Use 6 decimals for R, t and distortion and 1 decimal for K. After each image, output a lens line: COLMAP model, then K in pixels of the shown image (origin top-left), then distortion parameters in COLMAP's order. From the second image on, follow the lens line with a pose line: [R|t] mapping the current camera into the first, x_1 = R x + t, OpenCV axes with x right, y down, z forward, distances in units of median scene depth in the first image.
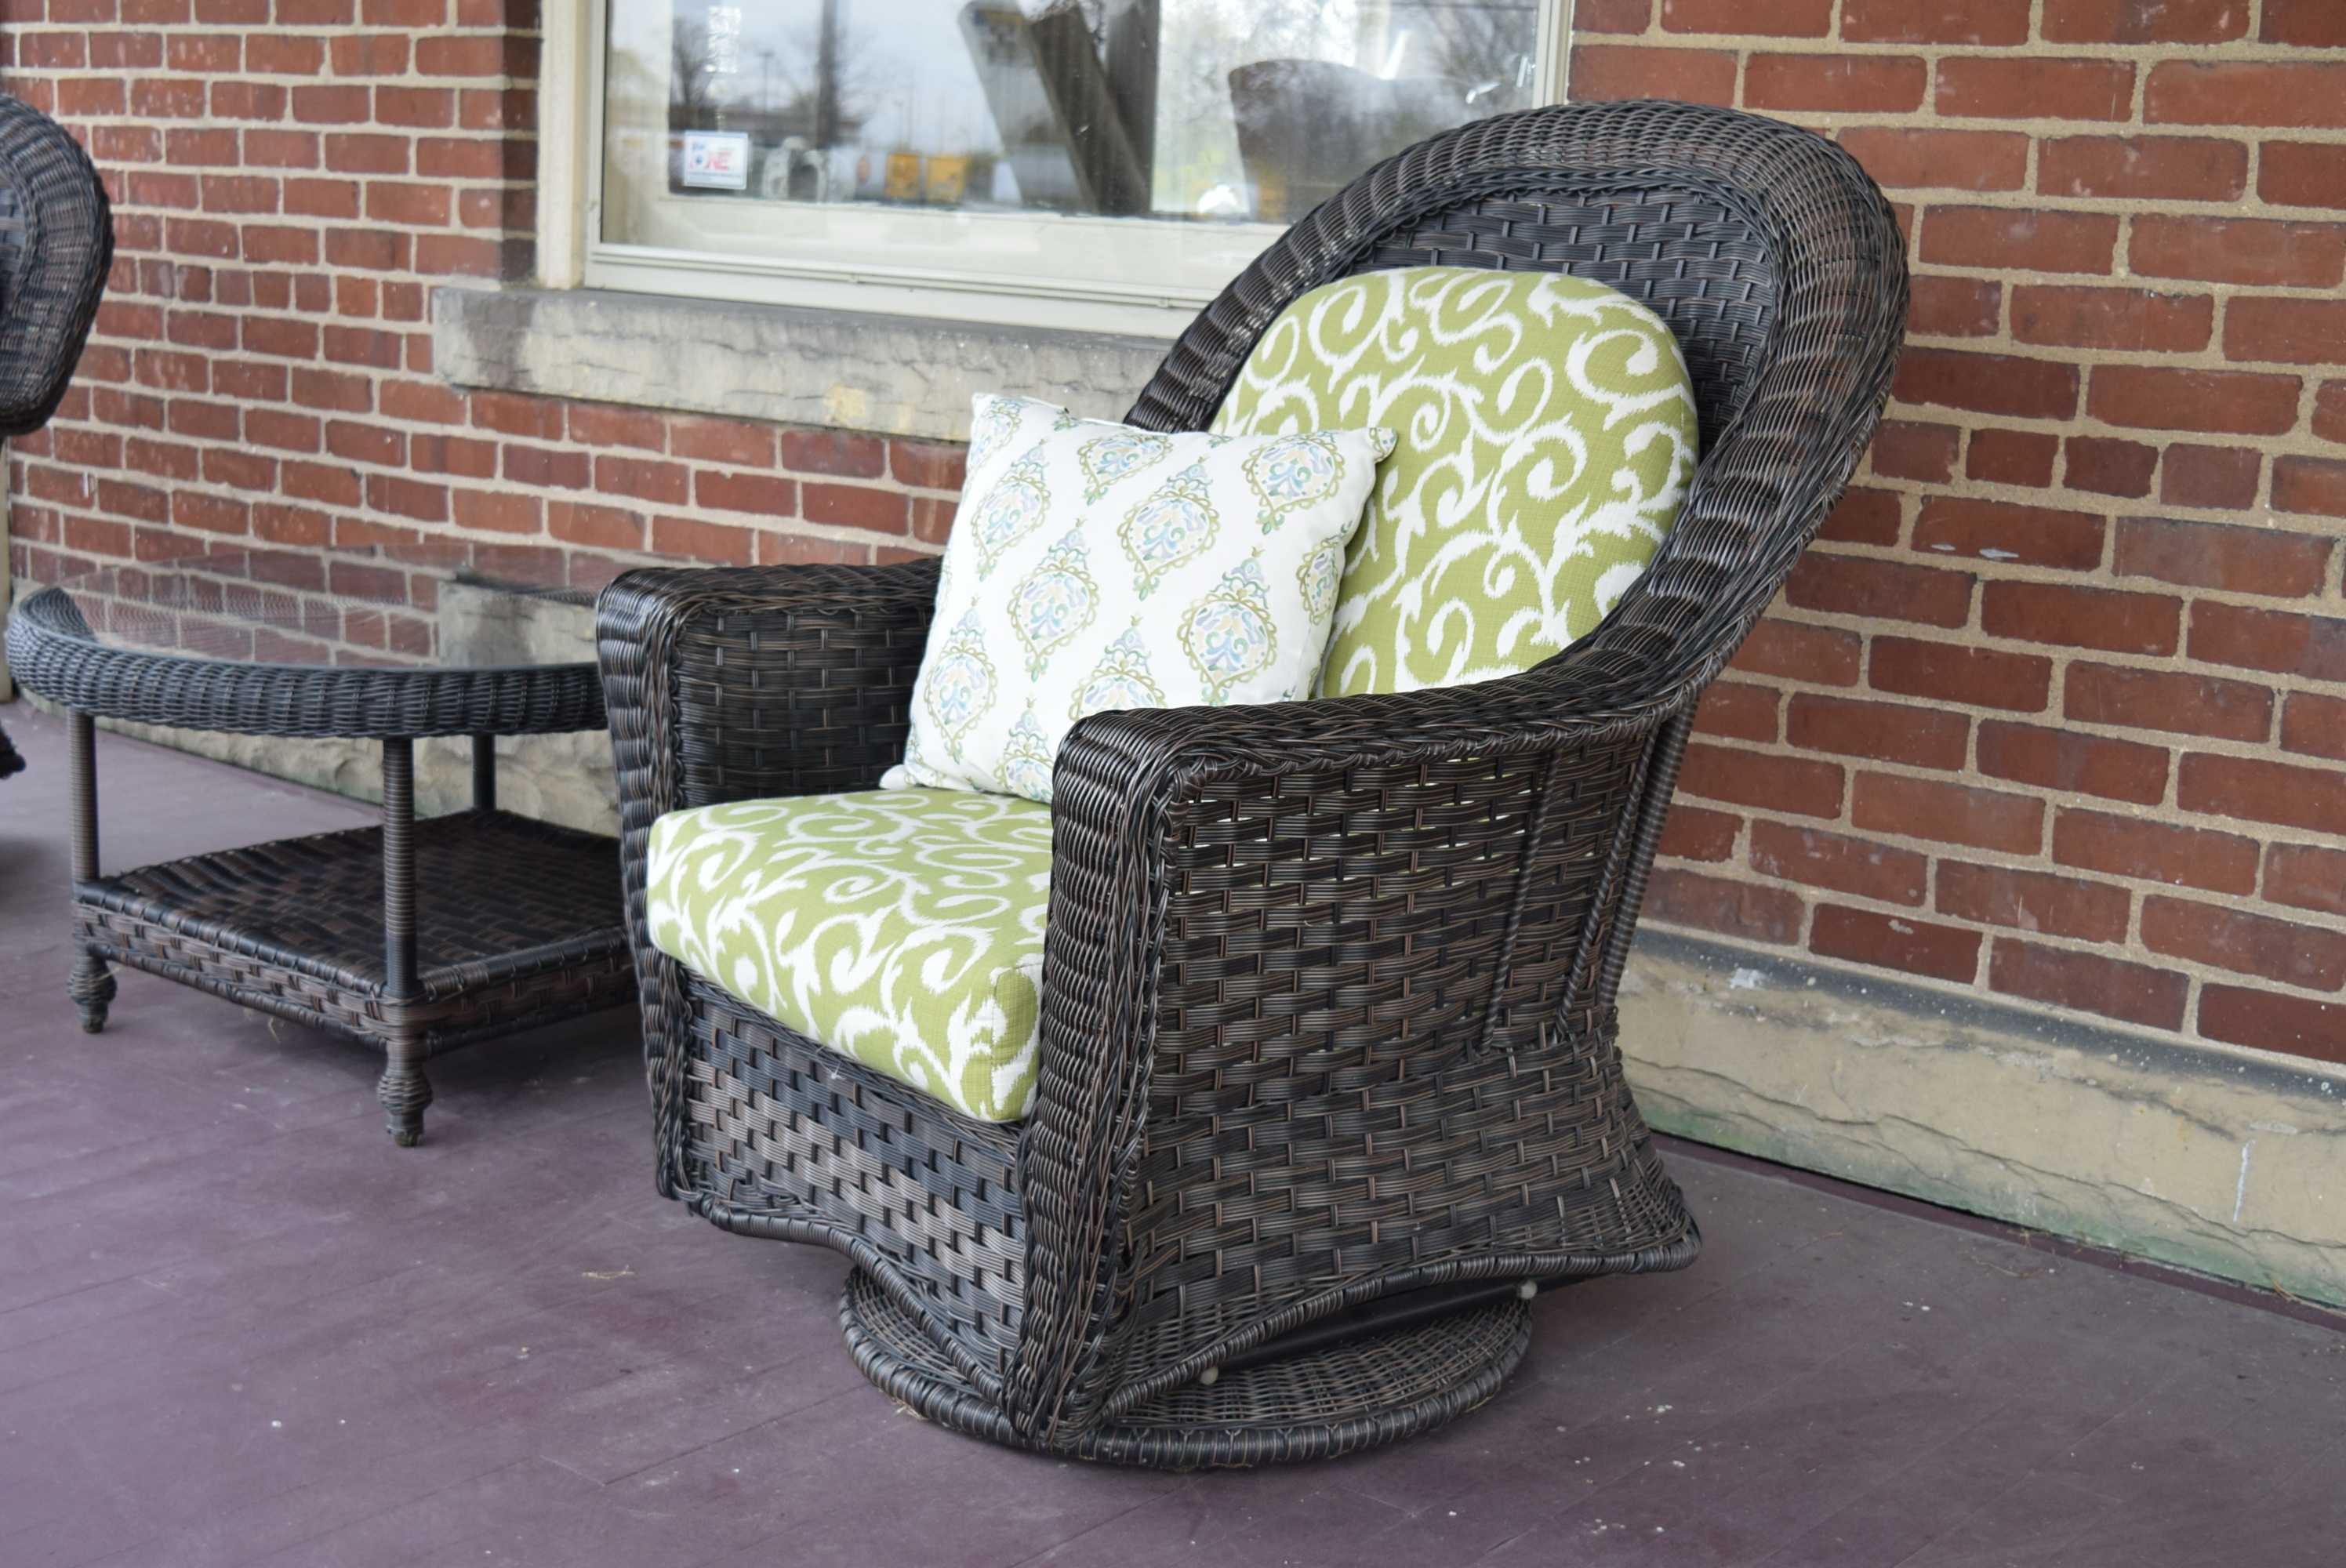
lens RADIAL K [[3159.5, 0, 1161.8], [0, 3159.5, 809.1], [0, 0, 1]] dist [-0.032205, 0.000000]
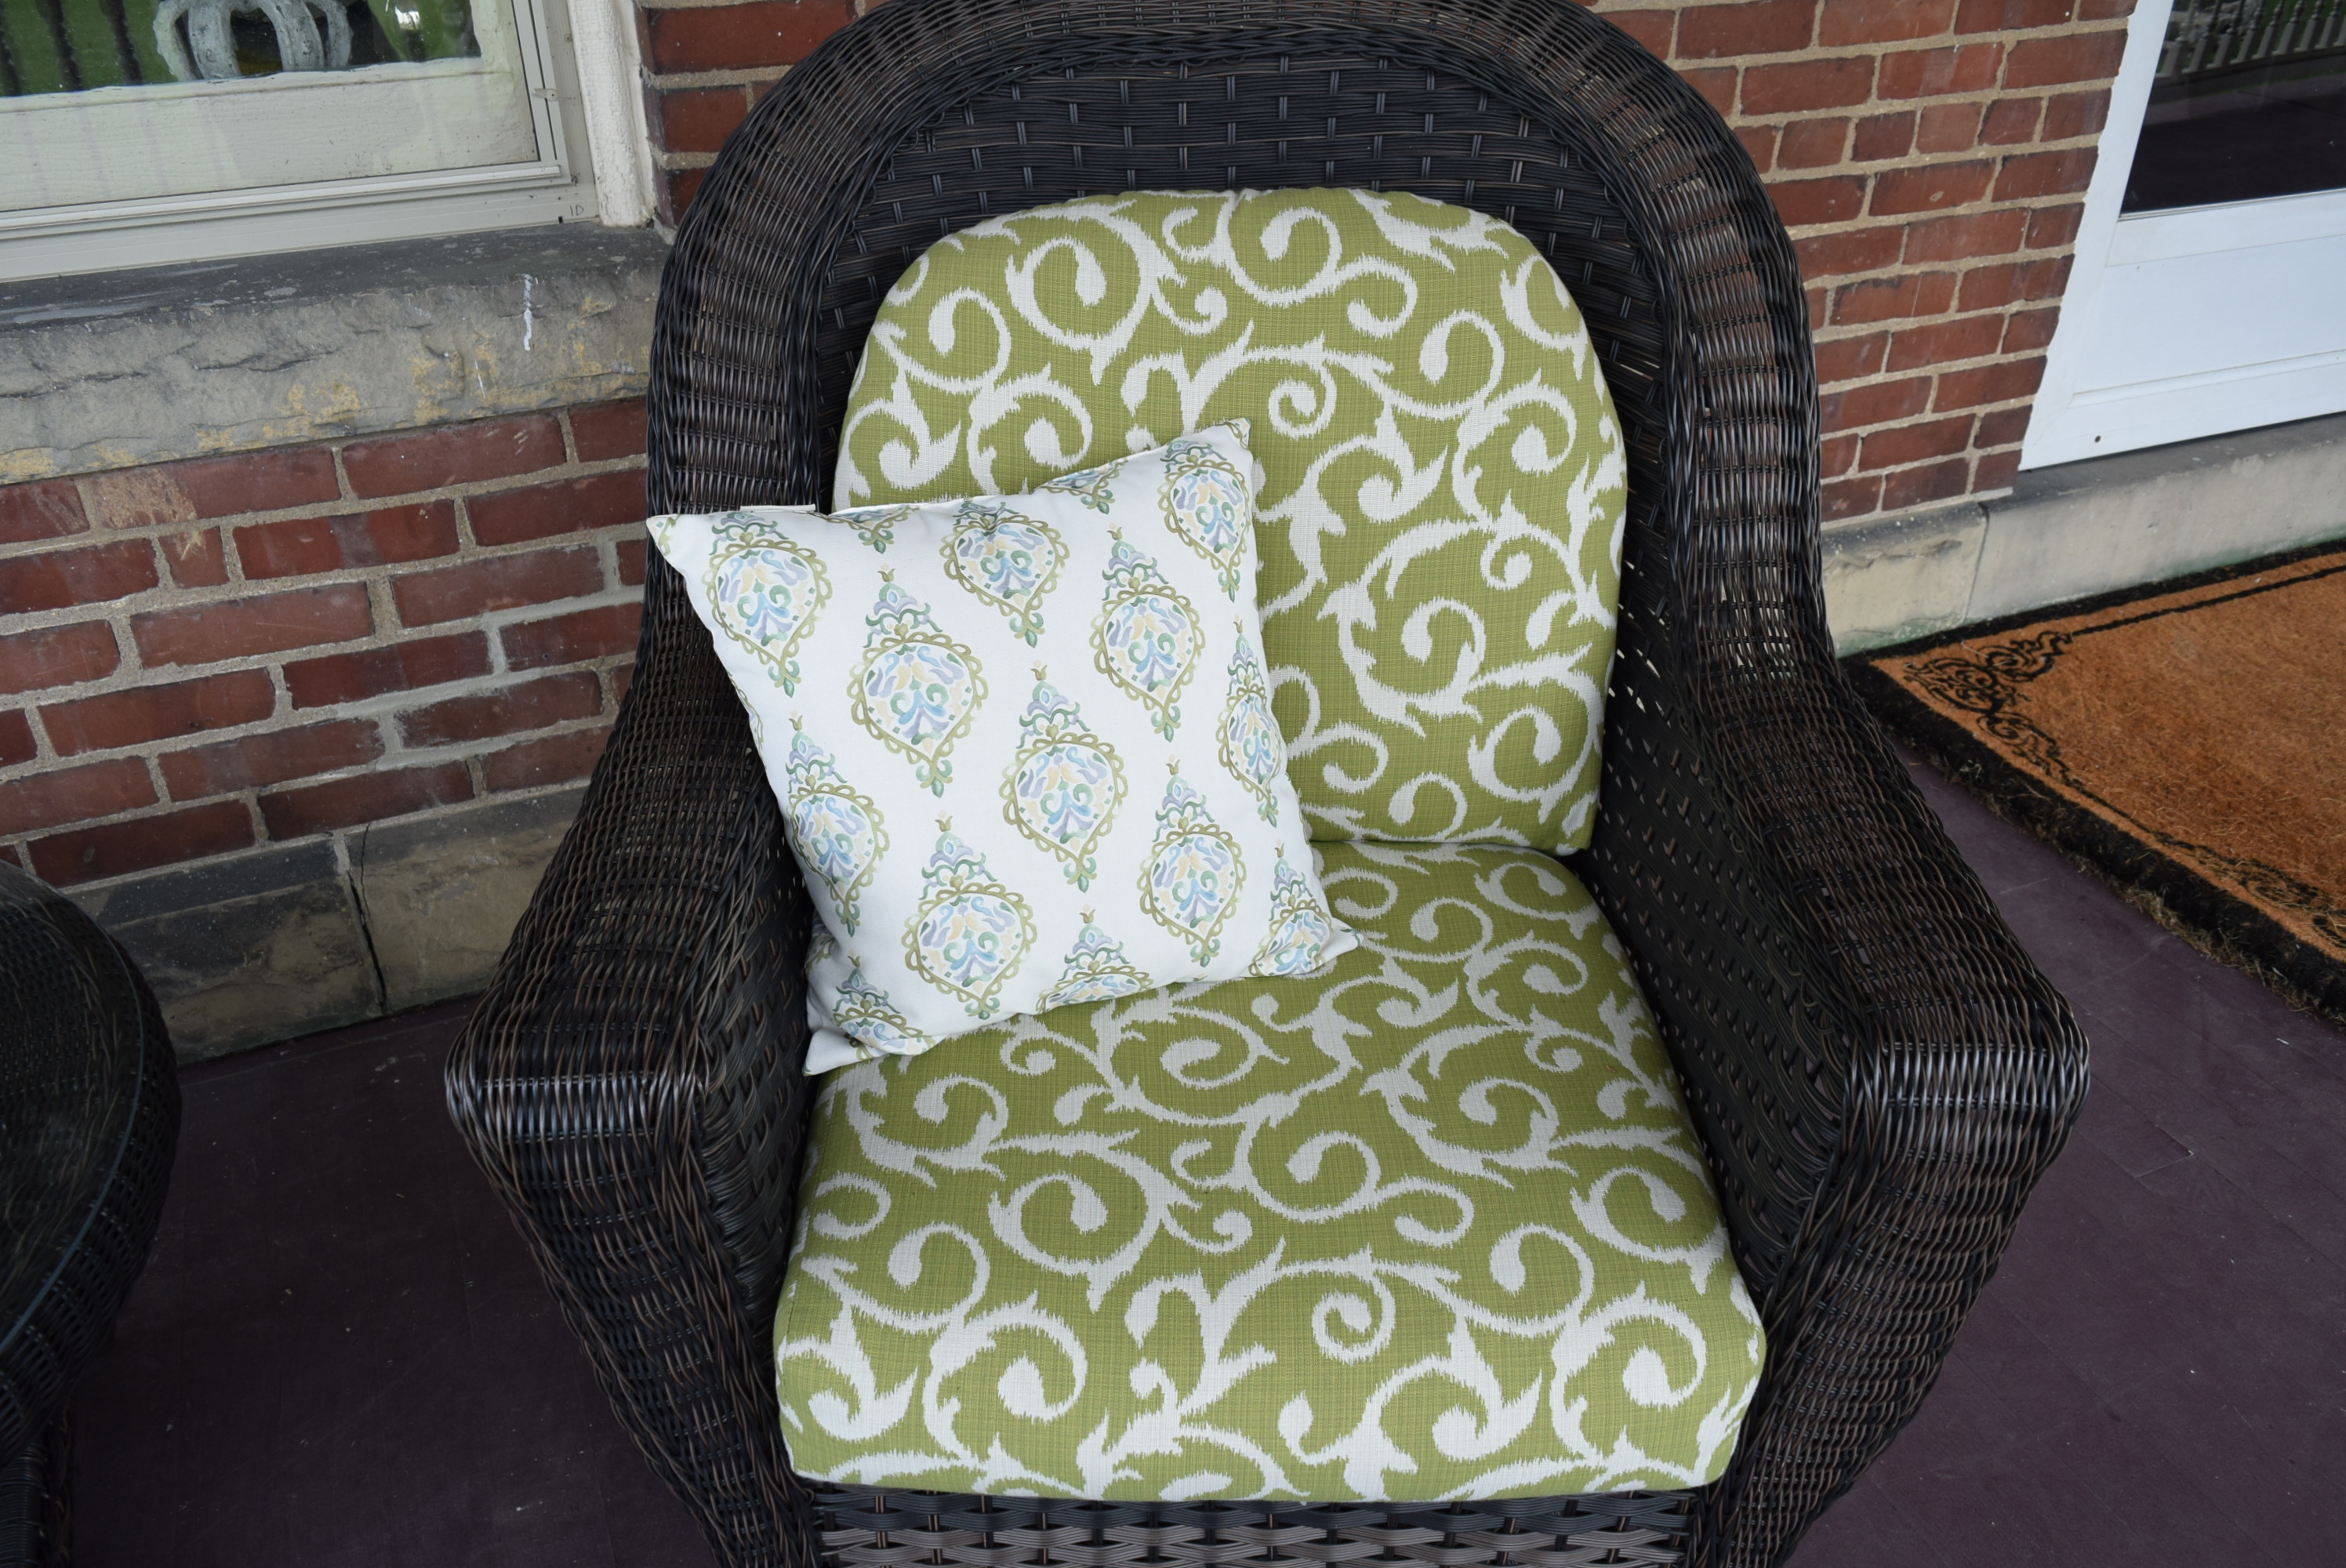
lens RADIAL K [[1836.1, 0, 1155.8], [0, 1836.1, 781.7], [0, 0, 1]] dist [-0.014027, 0.006351]
pose [[0.446590, -0.500341, 0.741765, -0.234719], [0.203186, 0.864083, 0.460517, -0.179076], [-0.871362, -0.054946, 0.487554, 0.515340]]
